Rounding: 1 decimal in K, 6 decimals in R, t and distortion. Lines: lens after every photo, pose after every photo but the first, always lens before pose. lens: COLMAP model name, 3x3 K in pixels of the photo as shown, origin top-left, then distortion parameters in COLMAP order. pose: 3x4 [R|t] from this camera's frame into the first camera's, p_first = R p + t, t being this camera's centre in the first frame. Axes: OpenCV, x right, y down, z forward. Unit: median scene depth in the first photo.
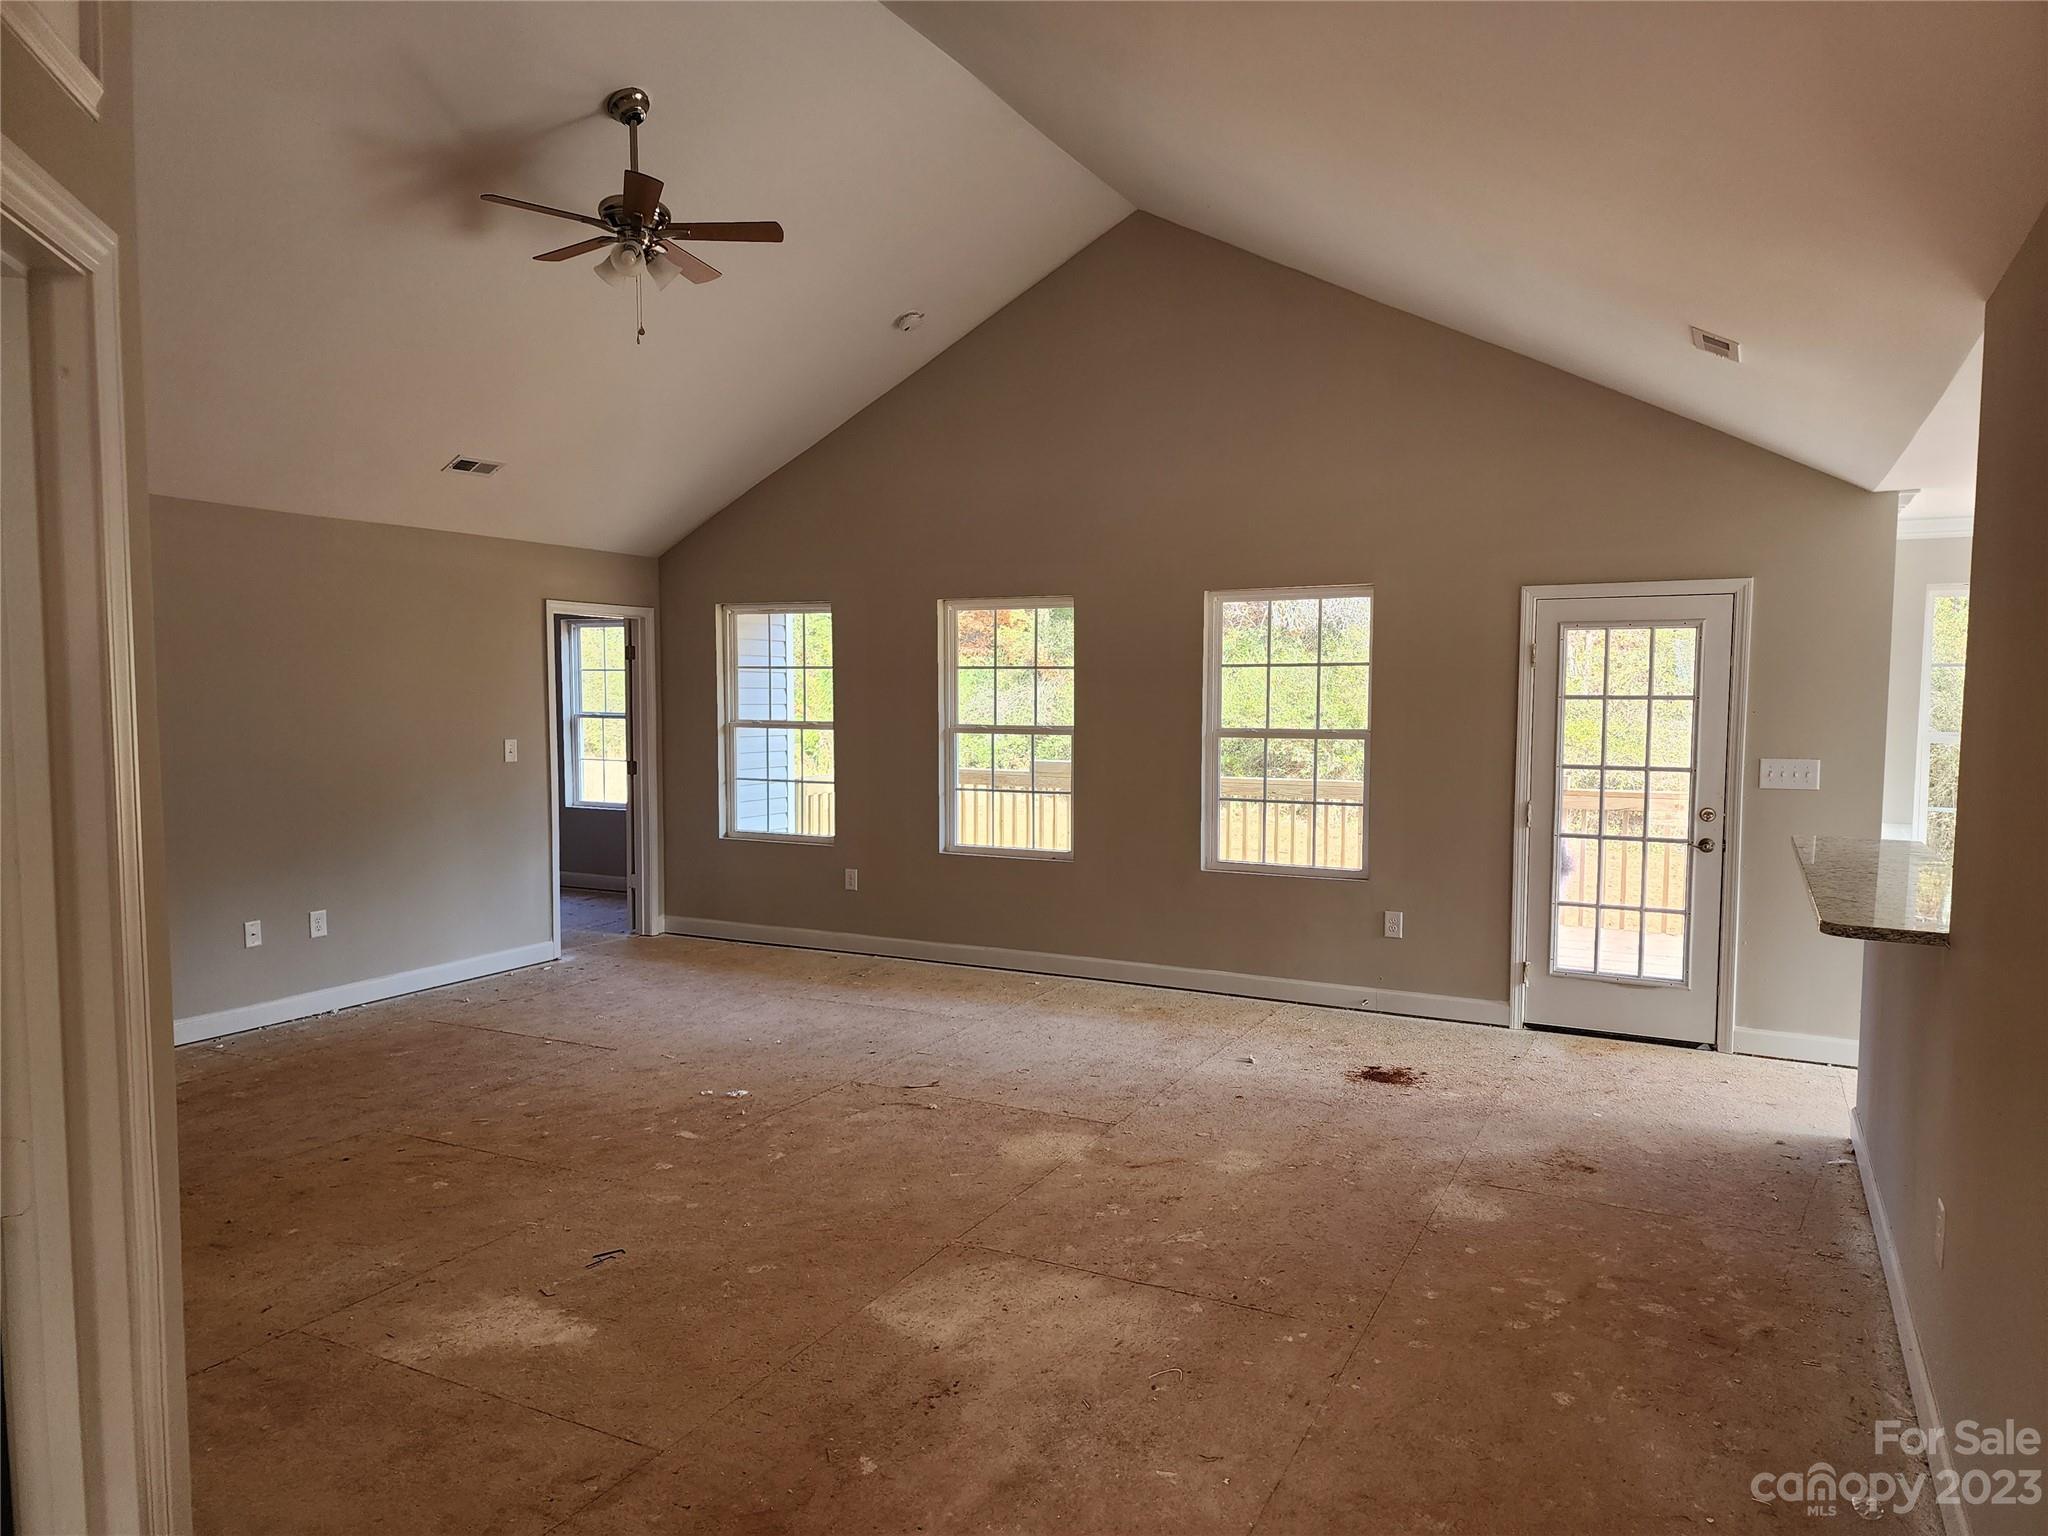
lens RADIAL K [[1369.3, 0, 1031.2], [0, 1369.3, 775.0], [0, 0, 1]] dist [0.053195, -0.004379]
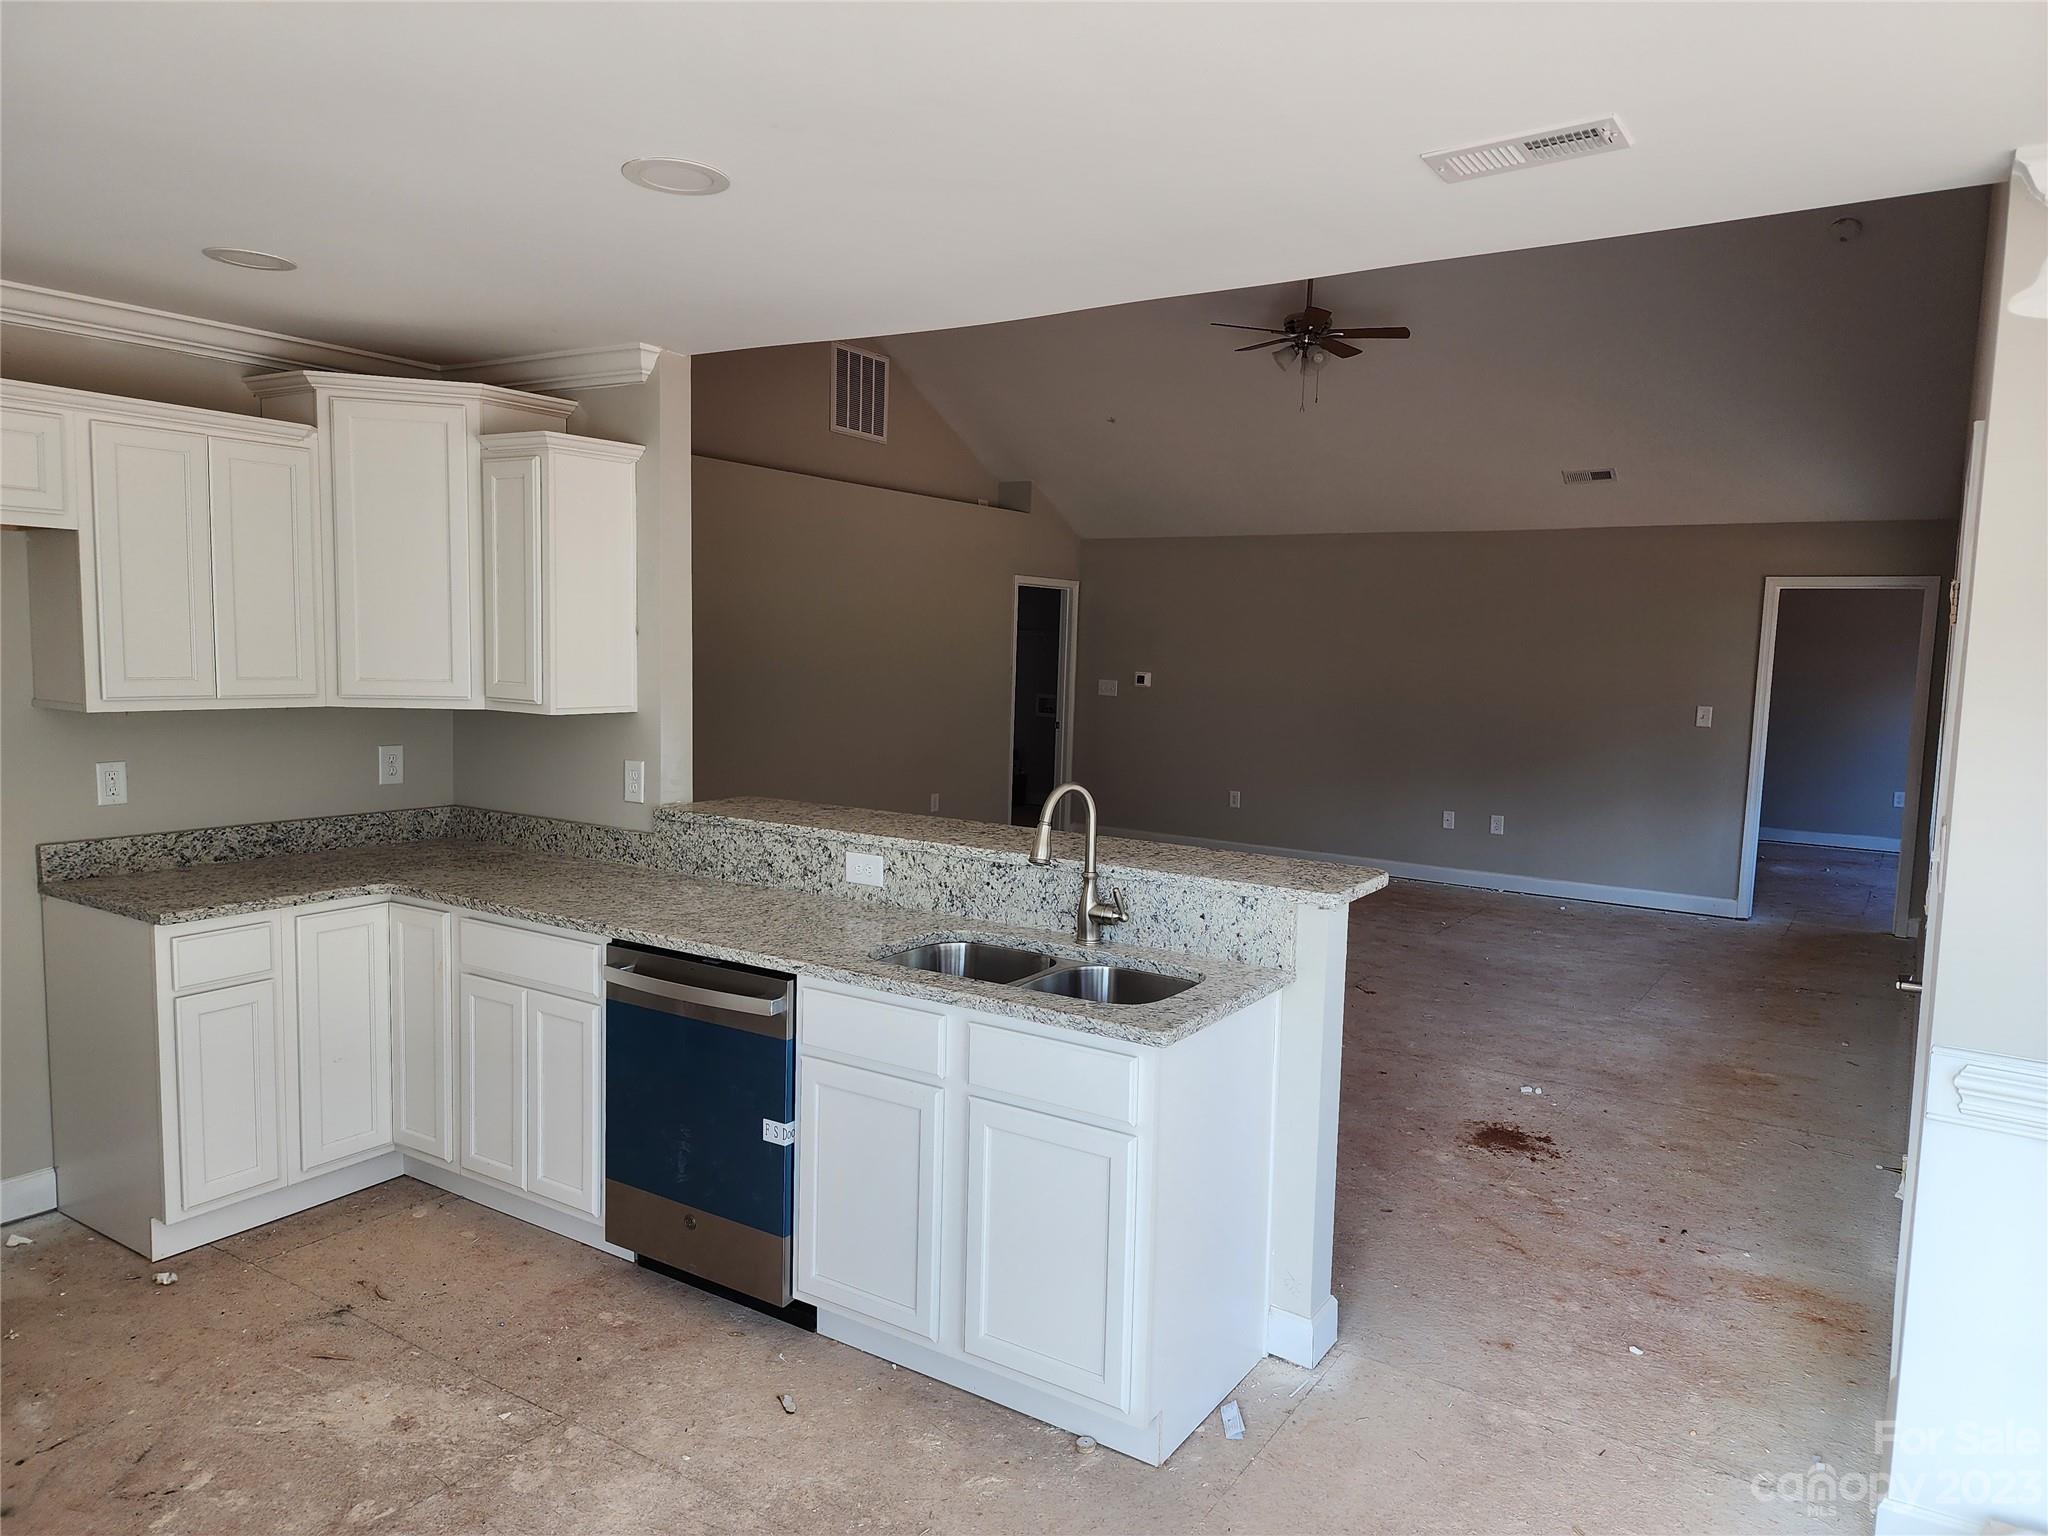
lens RADIAL K [[1369.3, 0, 1016.9], [0, 1369.3, 773.5], [0, 0, 1]] dist [0.053195, -0.004379]
pose [[-0.114887, 0.091650, -0.989142, 0.951840], [-0.089758, 0.990704, 0.102220, -0.044213], [0.989315, 0.100527, -0.105592, 0.695795]]
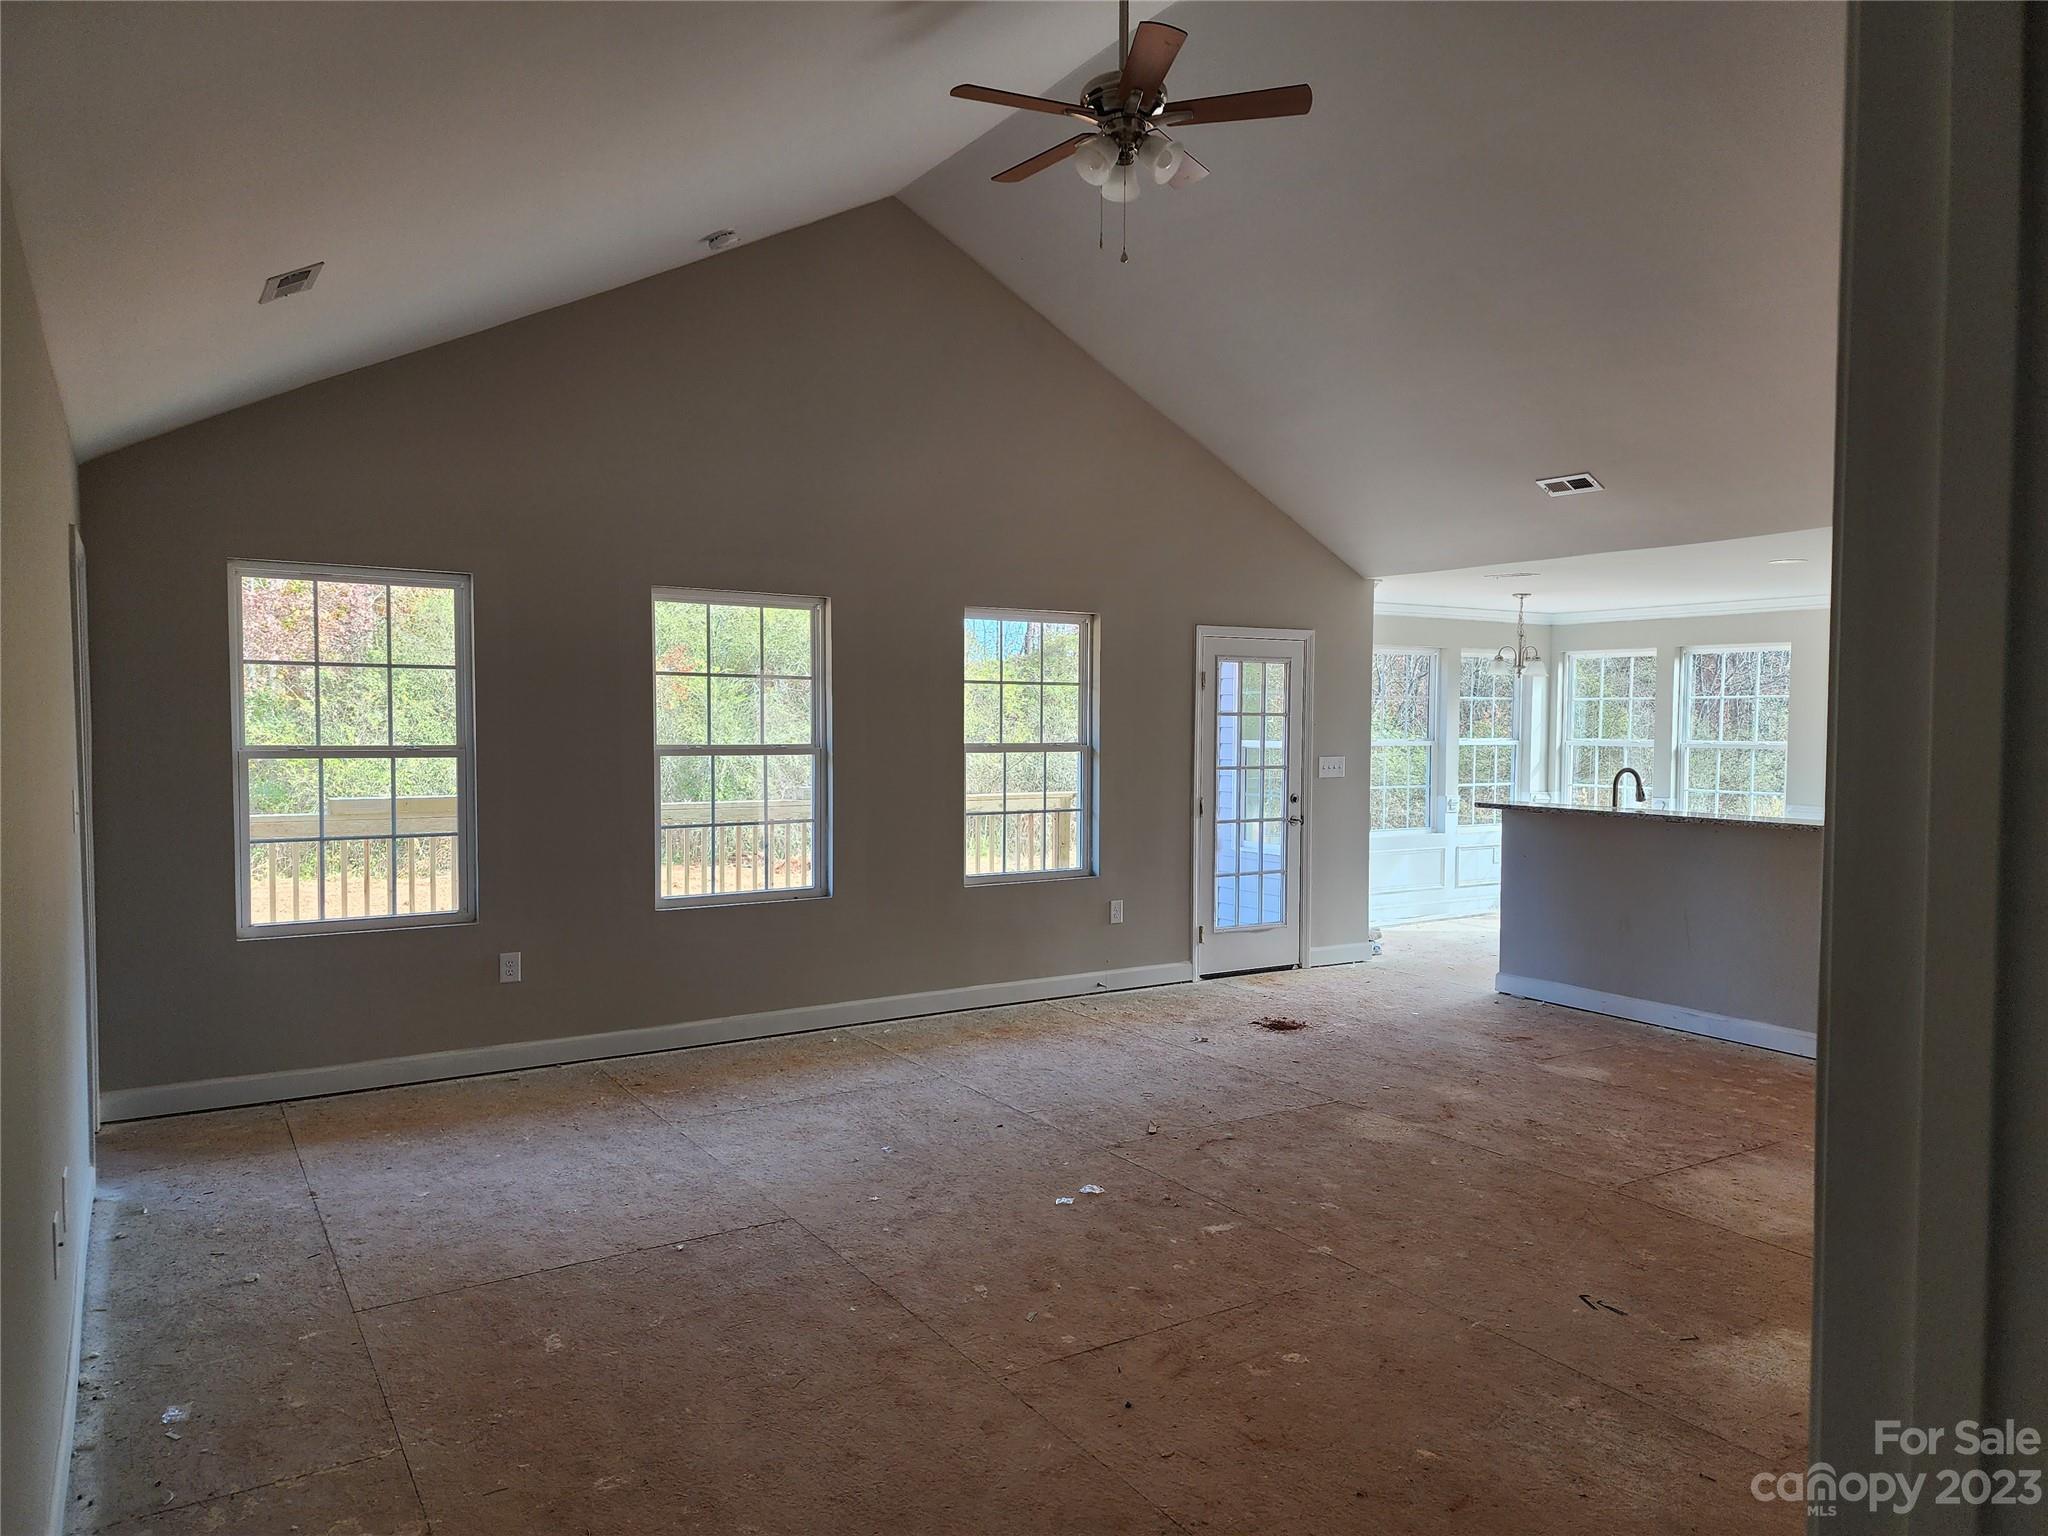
lens RADIAL K [[1369.3, 0, 1044.8], [0, 1369.3, 755.7], [0, 0, 1]] dist [0.053195, -0.004379]
pose [[0.497258, -0.024463, 0.867258, -0.792508], [0.049171, 0.998790, -0.000020, -0.025304], [-0.866208, 0.042654, 0.497859, 0.510263]]
